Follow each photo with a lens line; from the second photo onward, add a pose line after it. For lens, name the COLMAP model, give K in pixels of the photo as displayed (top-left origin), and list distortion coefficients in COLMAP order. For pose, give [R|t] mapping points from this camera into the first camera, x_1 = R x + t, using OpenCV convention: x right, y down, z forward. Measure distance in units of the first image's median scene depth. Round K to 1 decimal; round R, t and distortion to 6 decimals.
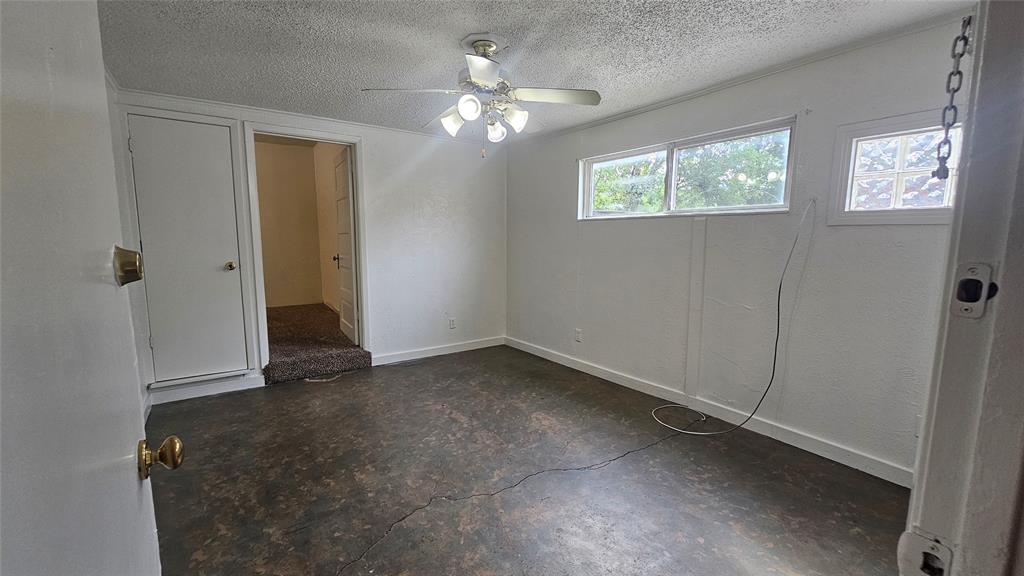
lens RADIAL K [[415.3, 0, 509.9], [0, 415.3, 287.5], [0, 0, 1]] dist [-0.000951, 0.000333]
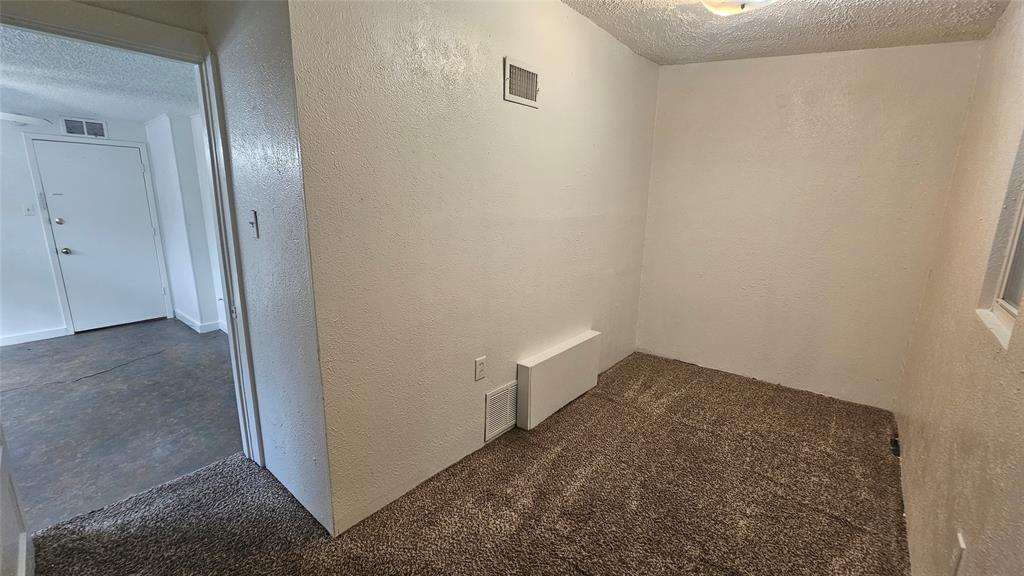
lens RADIAL K [[415.3, 0, 511.4], [0, 415.3, 288.8], [0, 0, 1]] dist [-0.000951, 0.000333]
pose [[-0.962888, 0.026337, -0.268612, -1.137201], [-0.064787, 0.943576, 0.324757, -0.402290], [0.262009, 0.330108, -0.906852, 2.247523]]
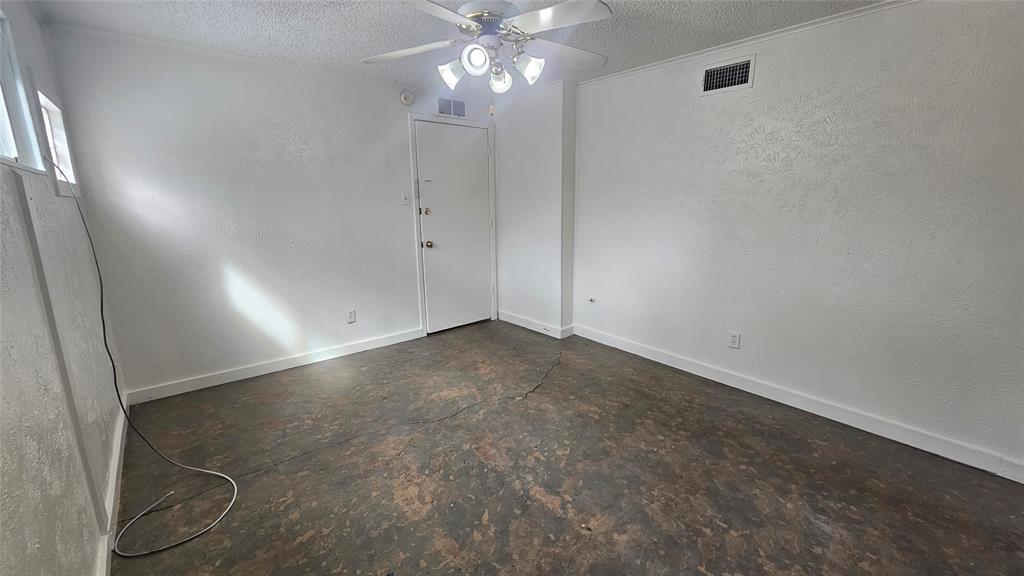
lens RADIAL K [[415.3, 0, 515.3], [0, 415.3, 287.4], [0, 0, 1]] dist [-0.000951, 0.000333]
pose [[-0.996354, 0.016232, -0.083756, -0.031439], [-0.011550, 0.947030, 0.320938, -0.225632], [0.084529, 0.320735, -0.943390, 1.711226]]
